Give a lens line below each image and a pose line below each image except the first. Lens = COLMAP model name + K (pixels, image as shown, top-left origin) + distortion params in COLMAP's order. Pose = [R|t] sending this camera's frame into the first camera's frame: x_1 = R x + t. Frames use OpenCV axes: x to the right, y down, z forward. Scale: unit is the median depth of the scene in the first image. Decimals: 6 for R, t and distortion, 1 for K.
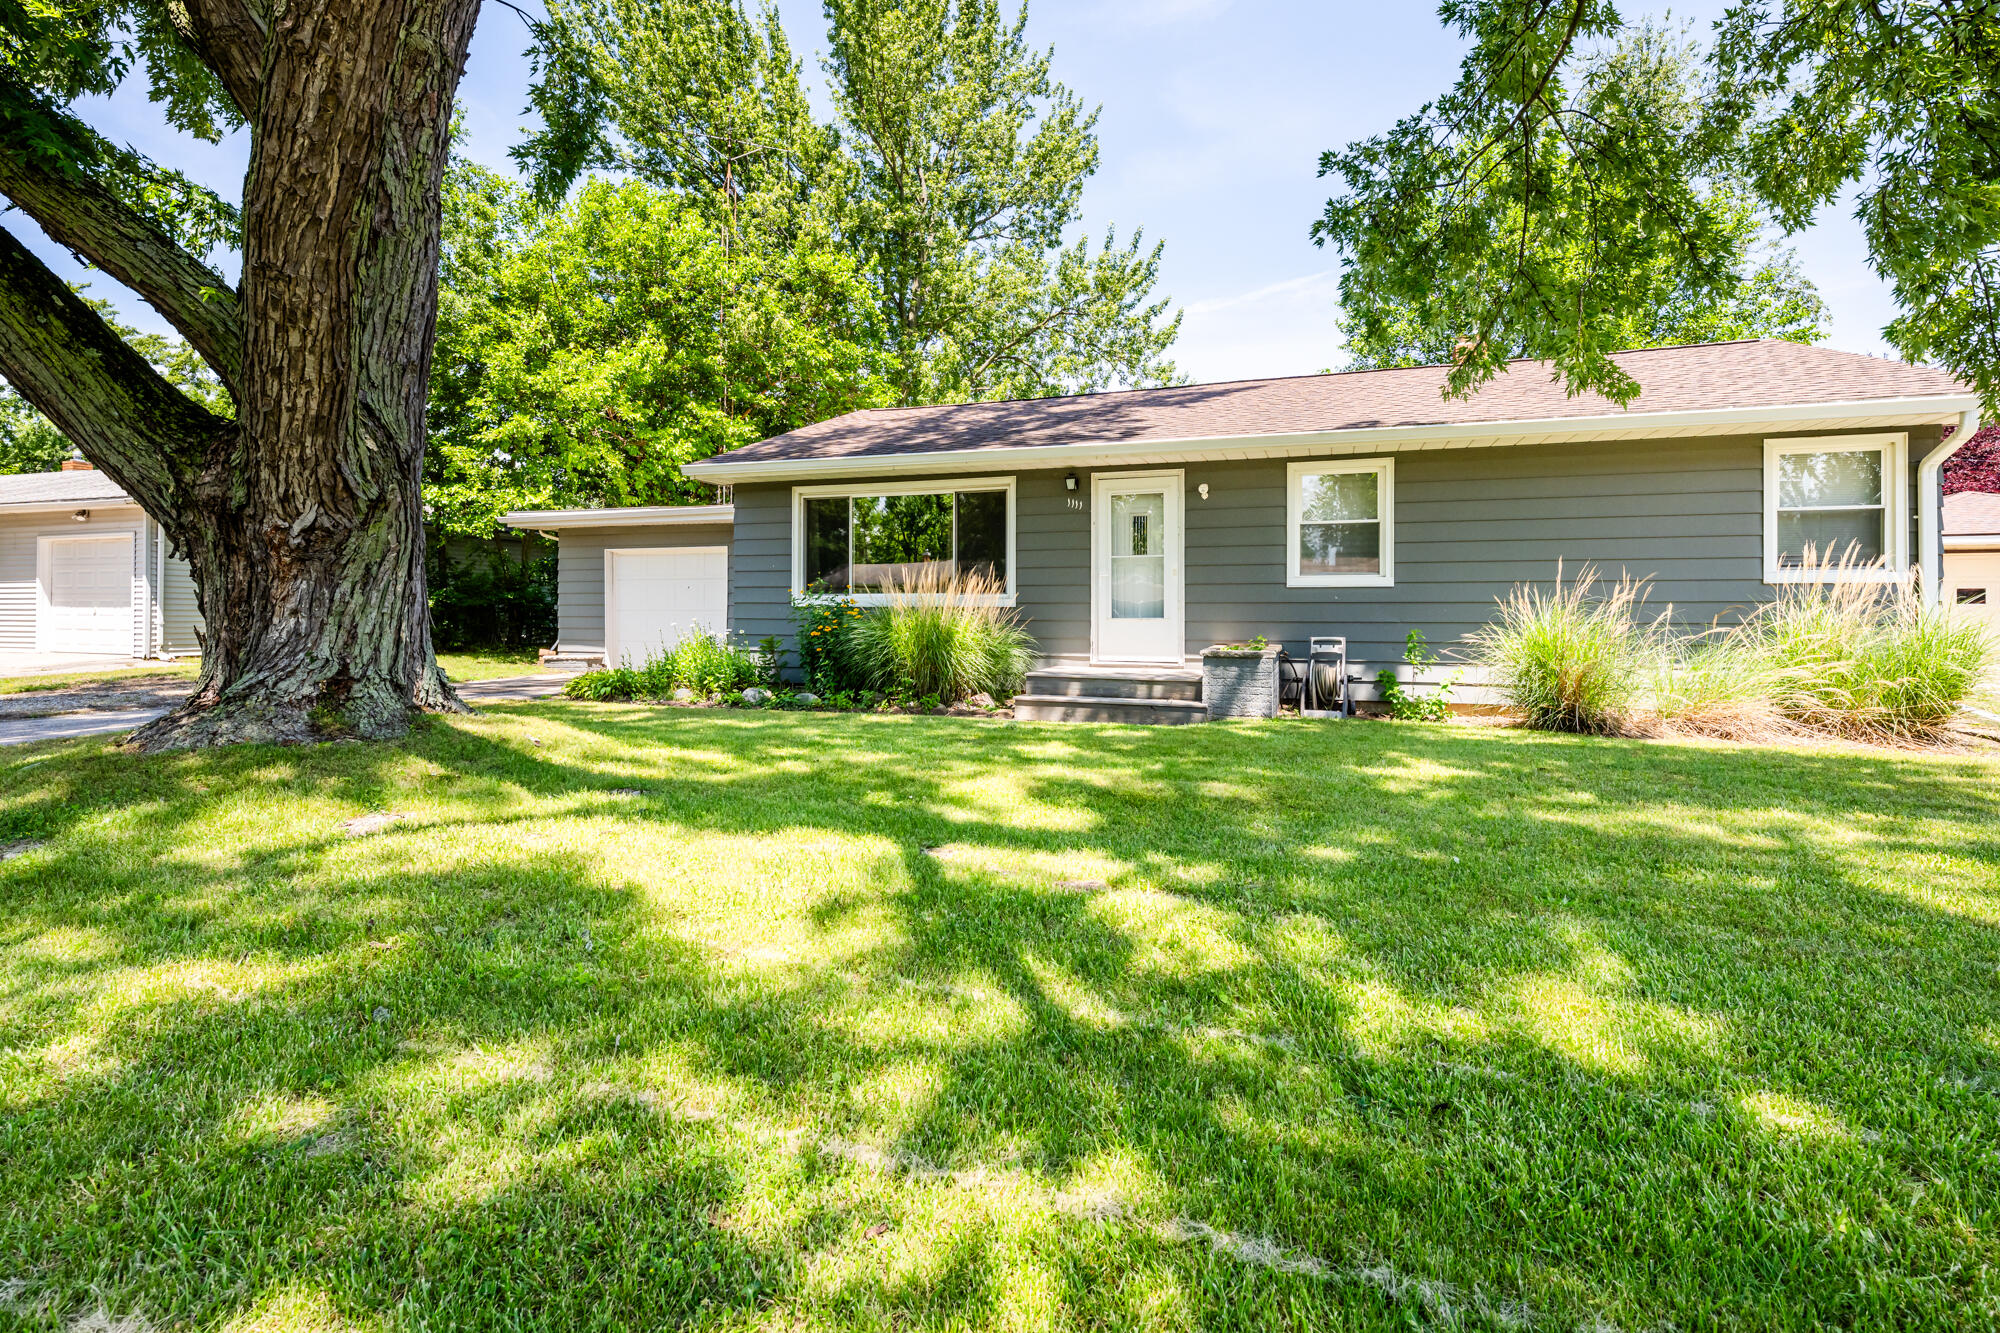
lens RADIAL K [[1000.7, 0, 997.9], [0, 1000.7, 612.5], [0, 0, 1]] dist [0.000461, -0.000130]
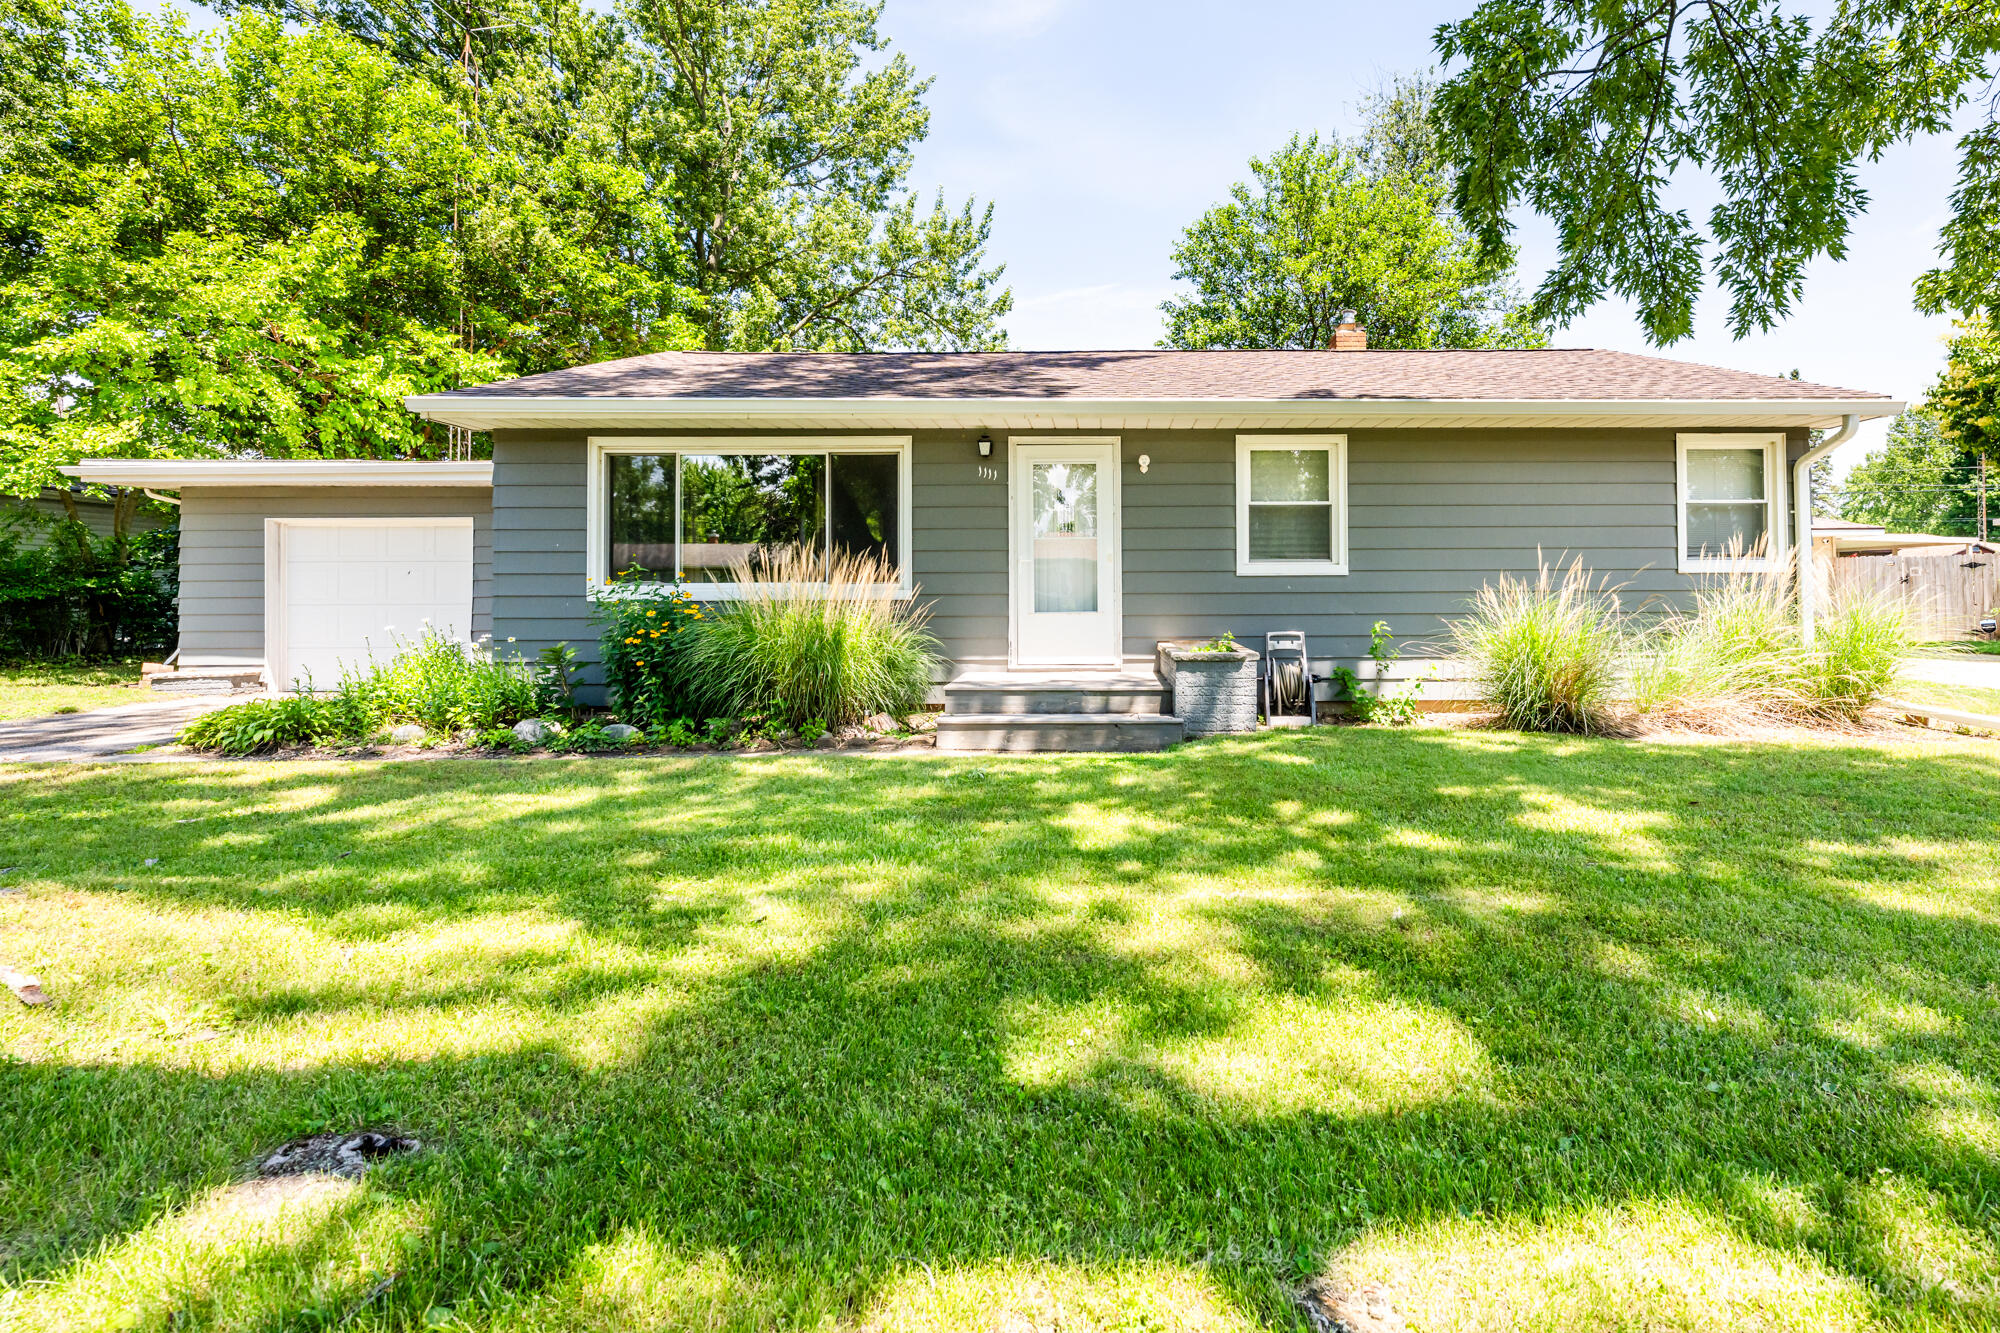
lens RADIAL K [[877.8, 0, 1069.3], [0, 877.8, 579.4], [0, 0, 1]] dist [-0.000942, -0.000301]
pose [[0.933924, -0.001922, 0.357467, -0.111745], [0.007337, 0.999878, -0.013793, -0.010904], [-0.357396, 0.015504, 0.933824, 0.293609]]
